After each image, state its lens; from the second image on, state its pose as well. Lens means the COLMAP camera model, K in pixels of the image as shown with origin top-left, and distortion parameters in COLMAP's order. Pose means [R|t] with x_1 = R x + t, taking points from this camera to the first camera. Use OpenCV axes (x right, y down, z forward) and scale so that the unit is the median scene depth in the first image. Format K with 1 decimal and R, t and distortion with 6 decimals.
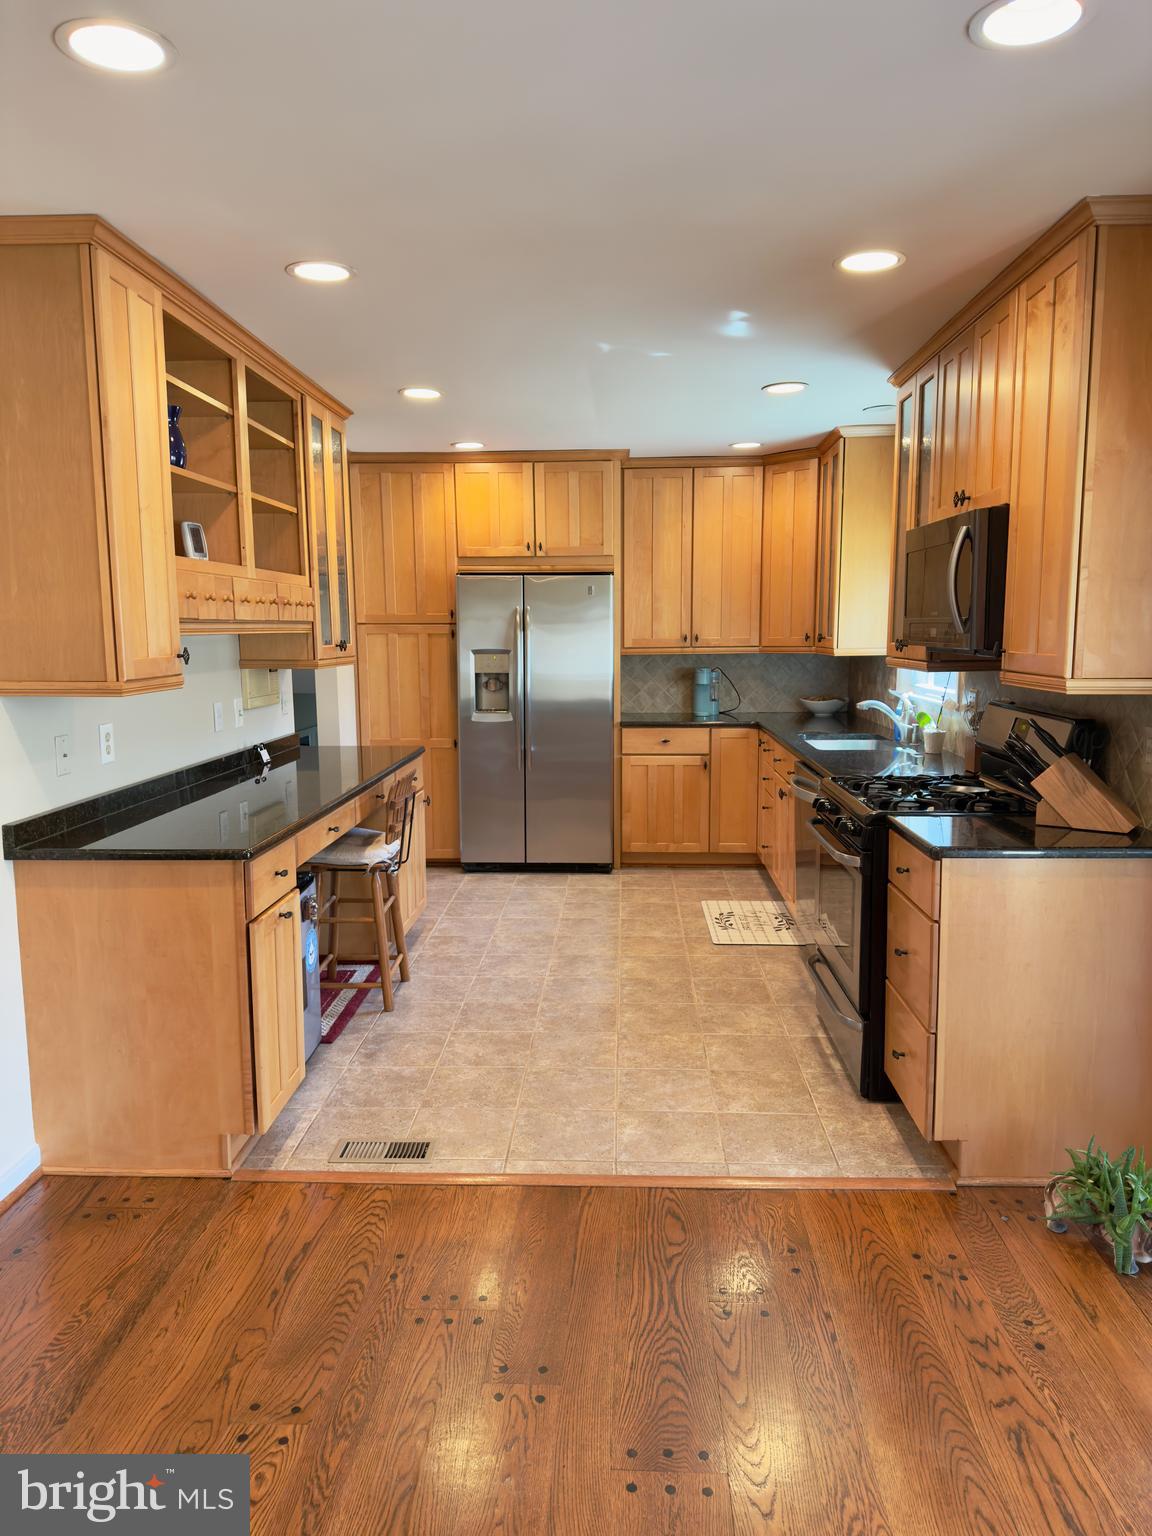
lens RADIAL K [[1062.4, 0, 576.0], [0, 1062.4, 768.0], [0, 0, 1]] dist [0.164436, -0.270661]
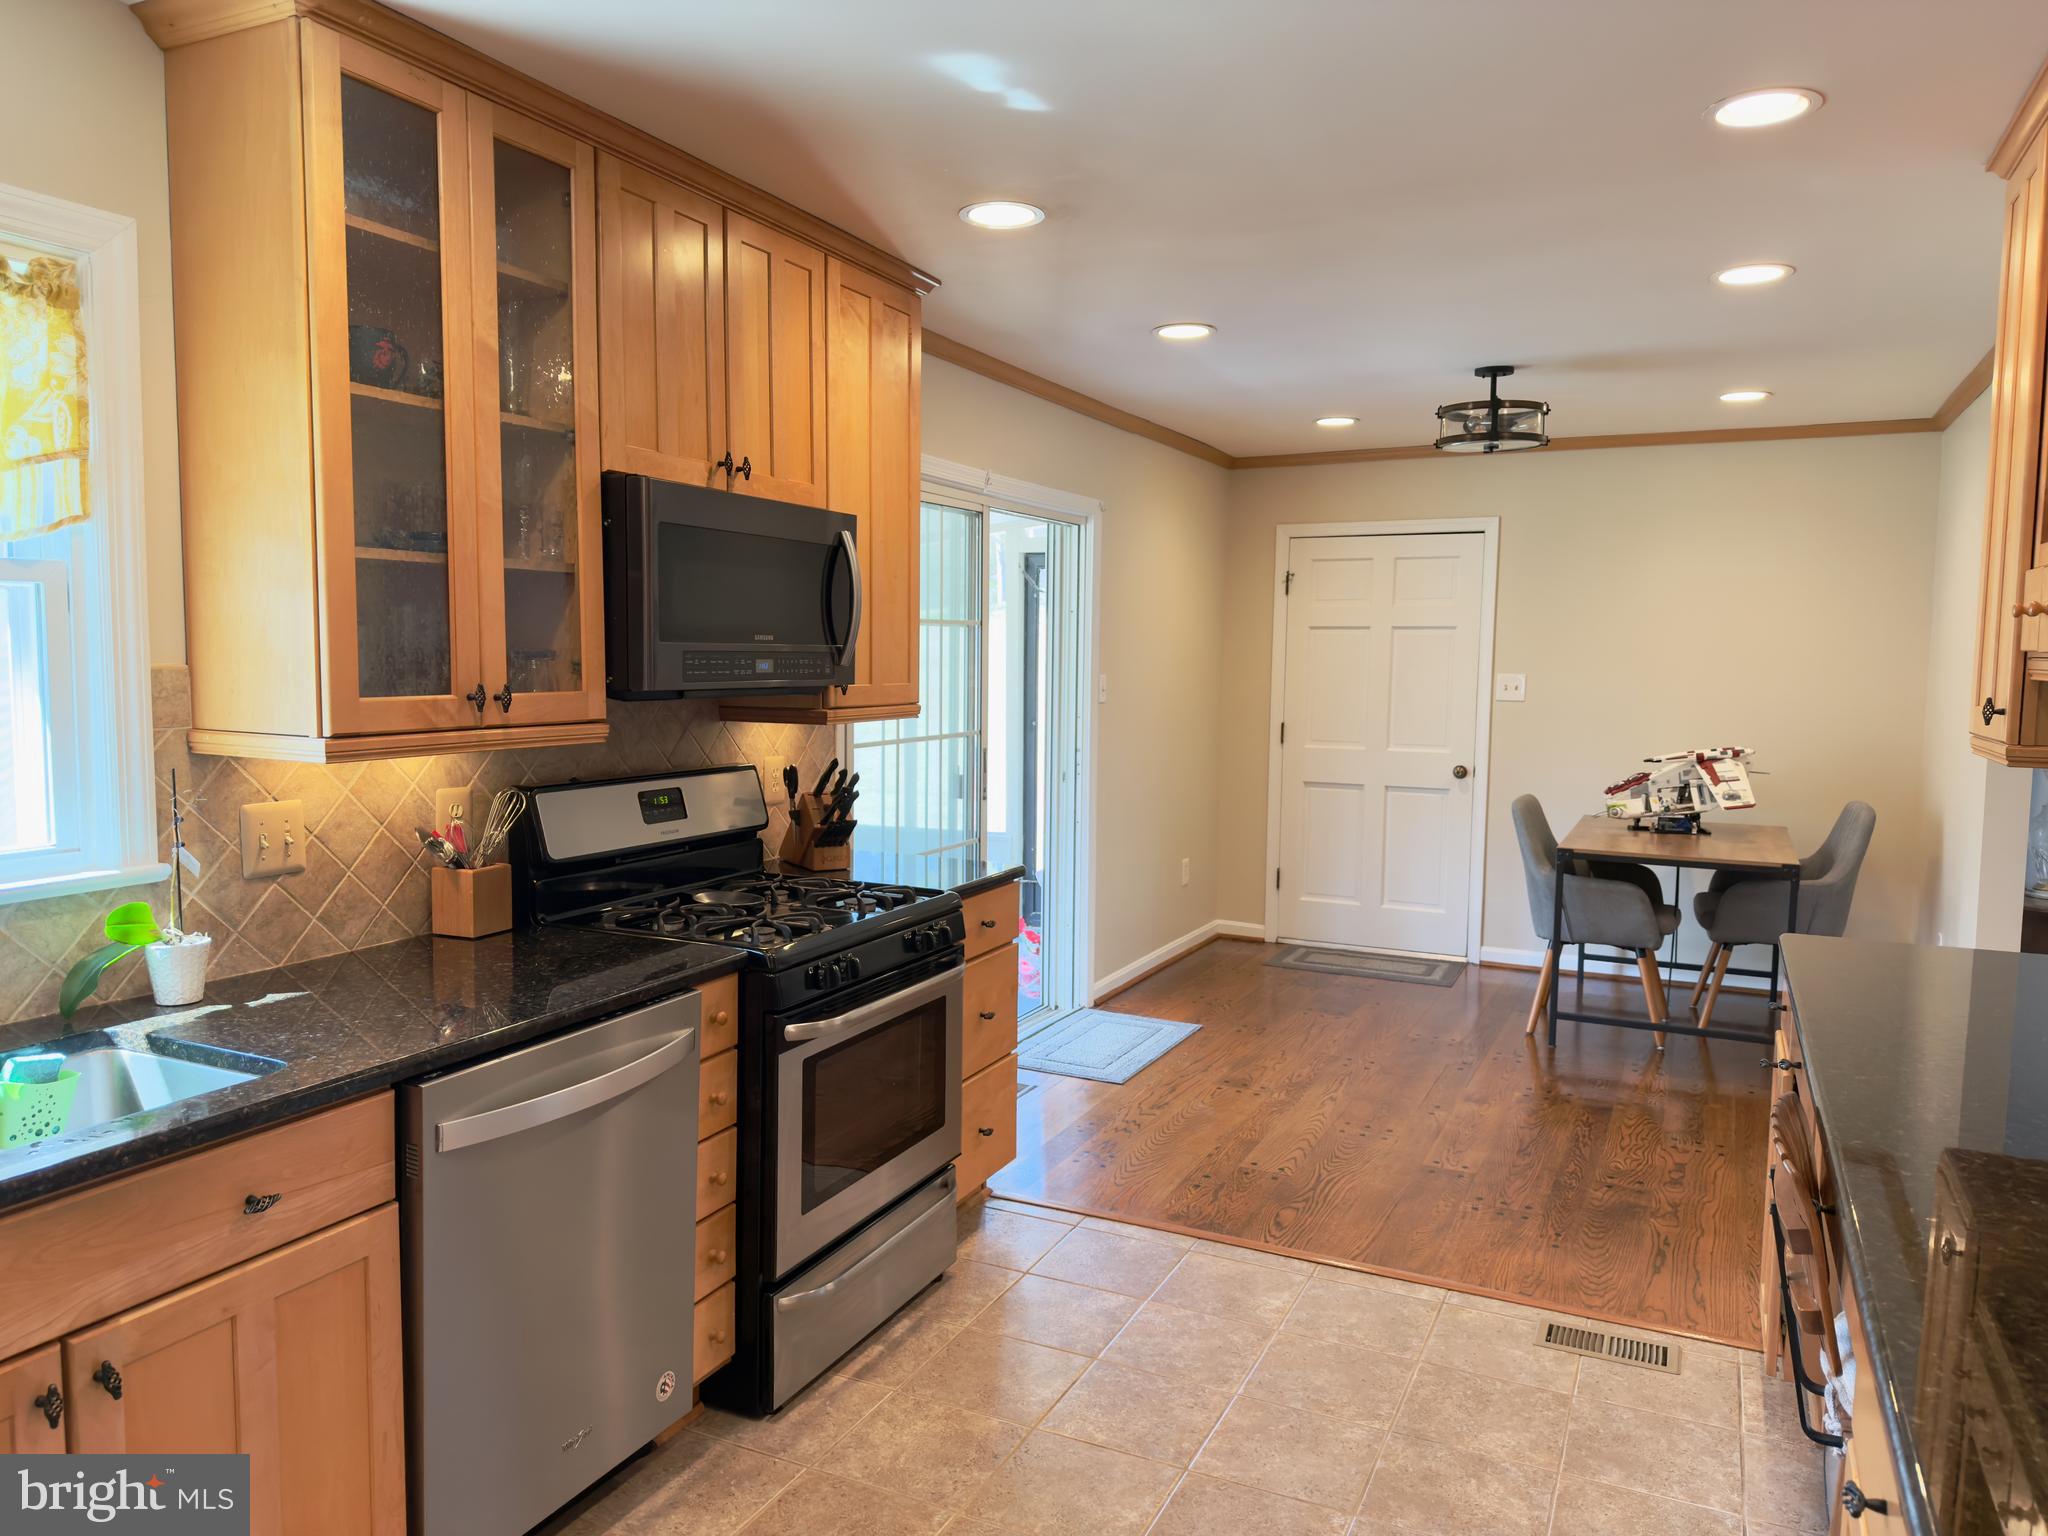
lens RADIAL K [[1433.8, 0, 1028.8], [0, 1433.8, 763.7], [0, 0, 1]] dist [0.088683, -0.116955]
pose [[-0.922632, -0.038099, 0.383795, -0.089899], [0.043223, 0.978626, 0.201054, -0.135959], [-0.383252, 0.202087, -0.901265, 1.003297]]
